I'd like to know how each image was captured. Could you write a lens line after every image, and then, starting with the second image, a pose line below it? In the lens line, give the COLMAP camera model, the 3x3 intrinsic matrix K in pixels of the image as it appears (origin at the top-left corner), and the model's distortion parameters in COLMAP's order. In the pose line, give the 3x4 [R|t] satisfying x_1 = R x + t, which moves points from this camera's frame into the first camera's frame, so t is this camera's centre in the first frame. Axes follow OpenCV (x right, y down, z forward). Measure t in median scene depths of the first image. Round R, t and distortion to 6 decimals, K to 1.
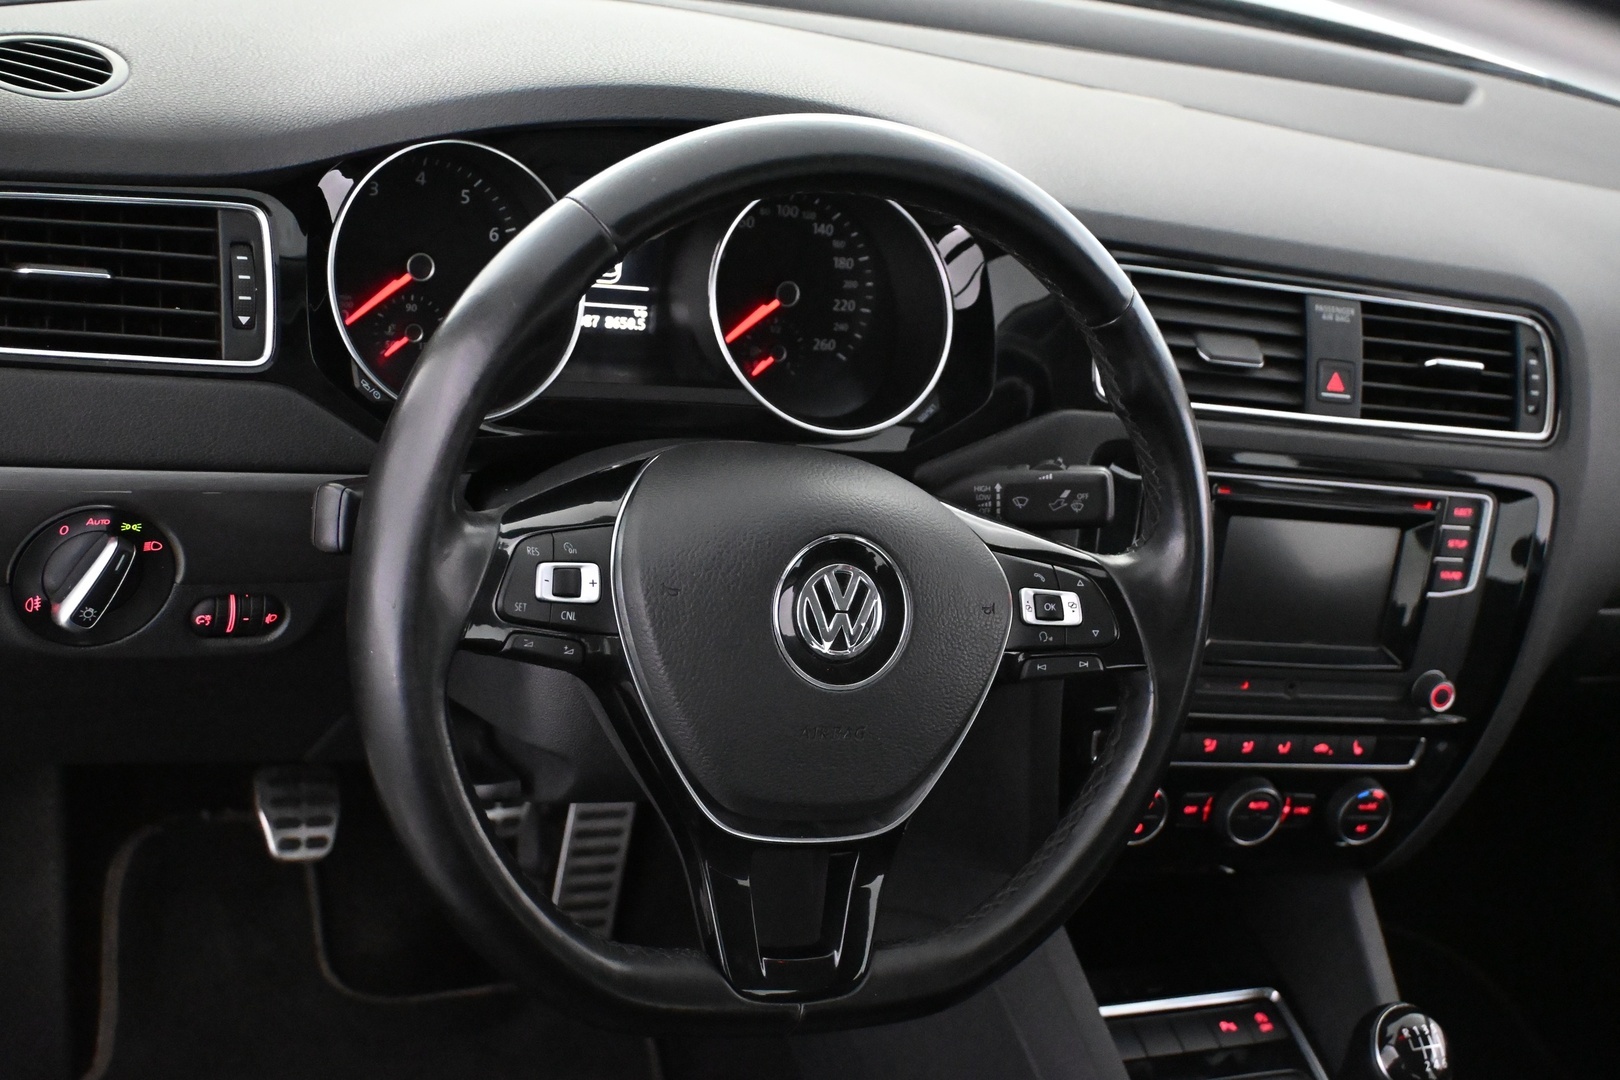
lens RADIAL K [[2083.4, 0, 810.0], [0, 2083.4, 540.0], [0, 0, 1]] dist [-0.005916, -0.007852]
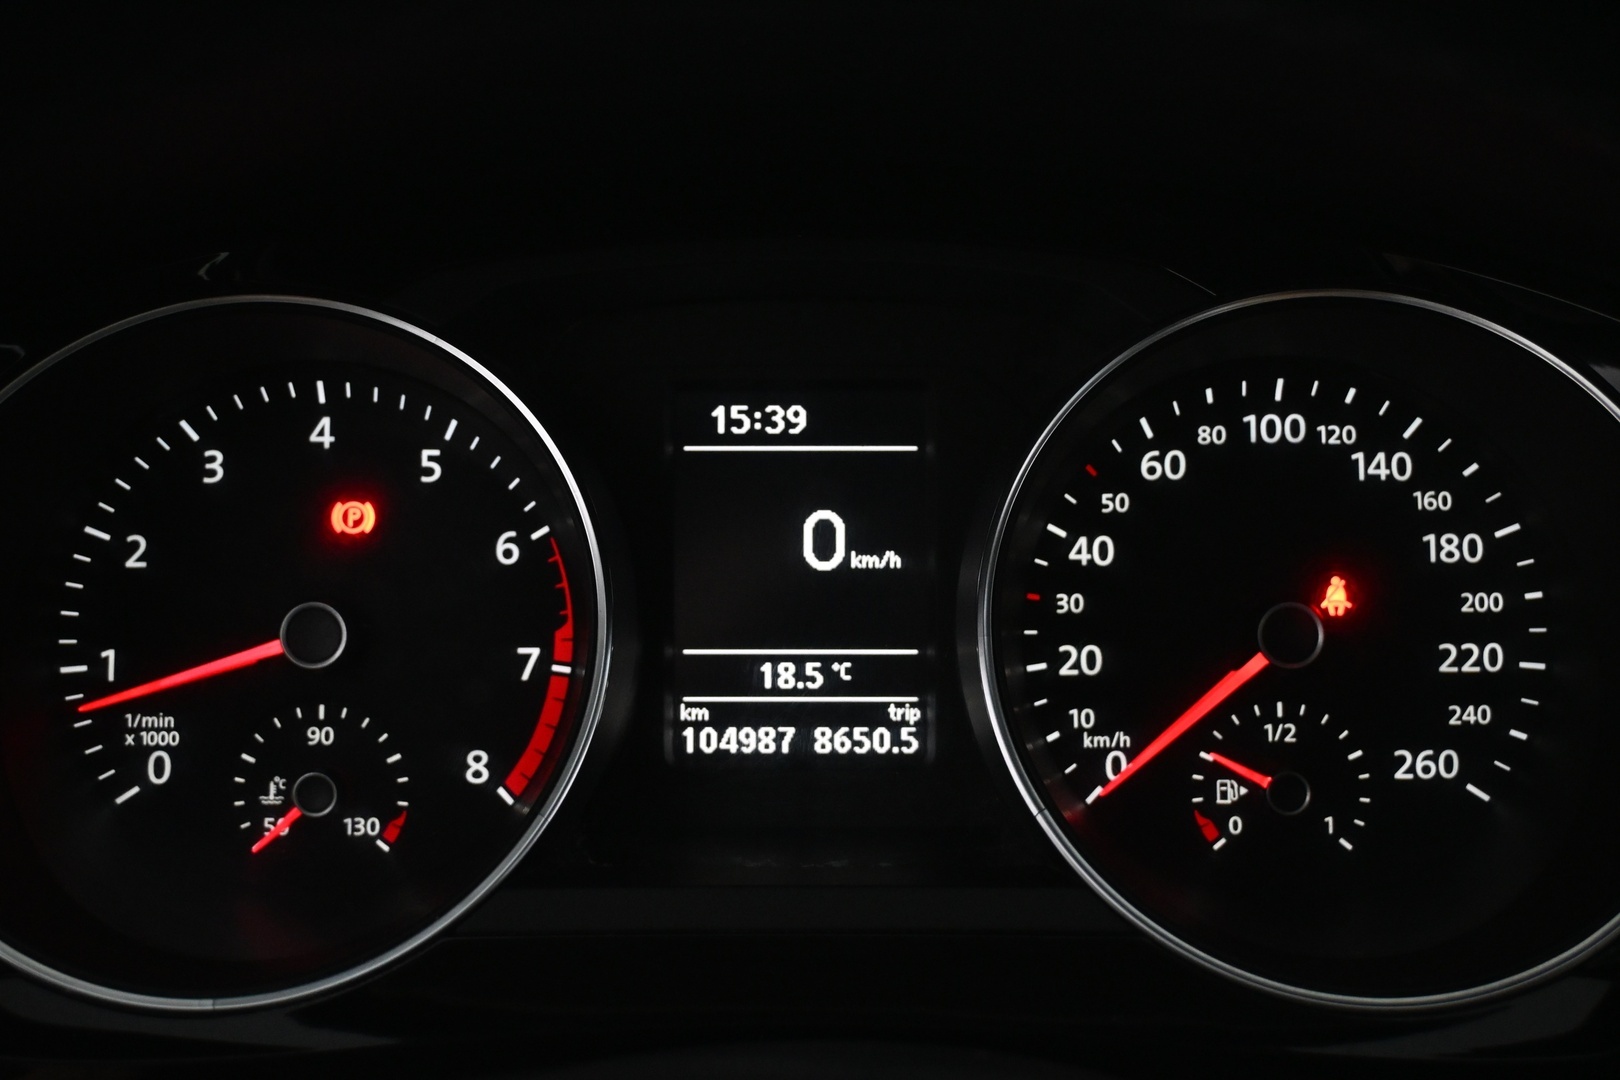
lens RADIAL K [[2255.2, 0, 810.0], [0, 2255.2, 540.0], [0, 0, 1]] dist [0.092398, -0.014061]
pose [[0.885643, -0.128533, -0.446225, 0.101541], [0.009072, 0.965536, -0.260112, -0.027791], [0.464279, 0.226318, 0.856286, 0.609443]]
